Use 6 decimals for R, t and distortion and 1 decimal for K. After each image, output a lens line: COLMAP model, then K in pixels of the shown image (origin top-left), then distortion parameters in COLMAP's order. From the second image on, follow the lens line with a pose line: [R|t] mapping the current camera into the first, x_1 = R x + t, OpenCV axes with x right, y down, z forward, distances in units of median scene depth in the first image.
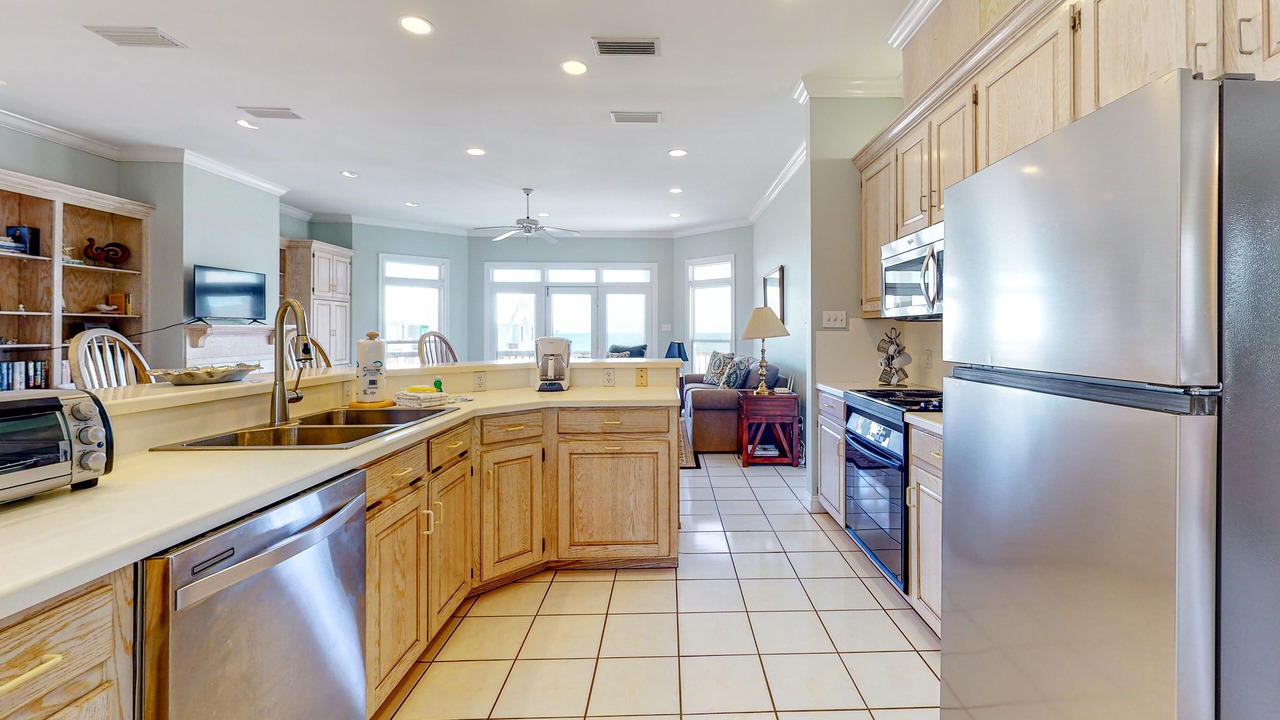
lens RADIAL K [[525.9, 0, 665.6], [0, 525.9, 332.5], [0, 0, 1]] dist [-0.001489, -0.000296]
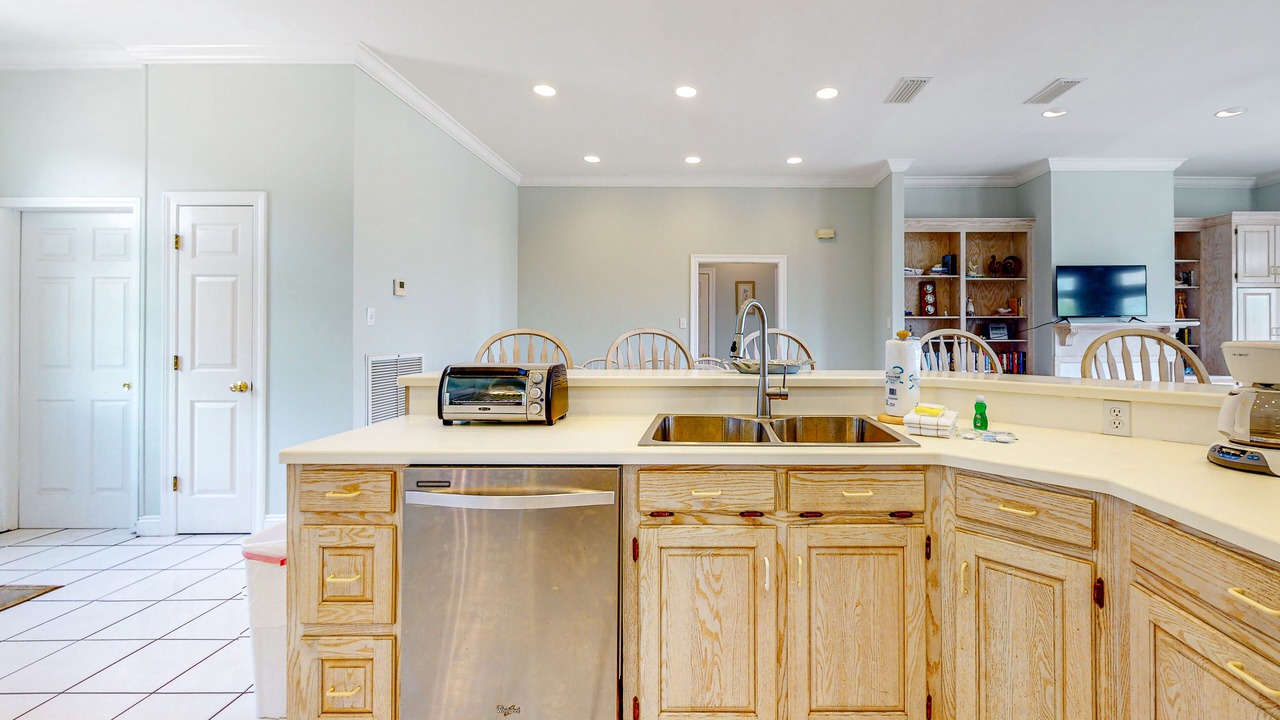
lens RADIAL K [[514.9, 0, 732.4], [0, 514.9, 328.3], [0, 0, 1]] dist [0.000740, 0.000032]
pose [[0.005248, -0.005937, -0.999969, 0.123859], [0.000587, 0.999982, -0.005934, 0.000255], [0.999986, -0.000556, 0.005252, 0.373214]]
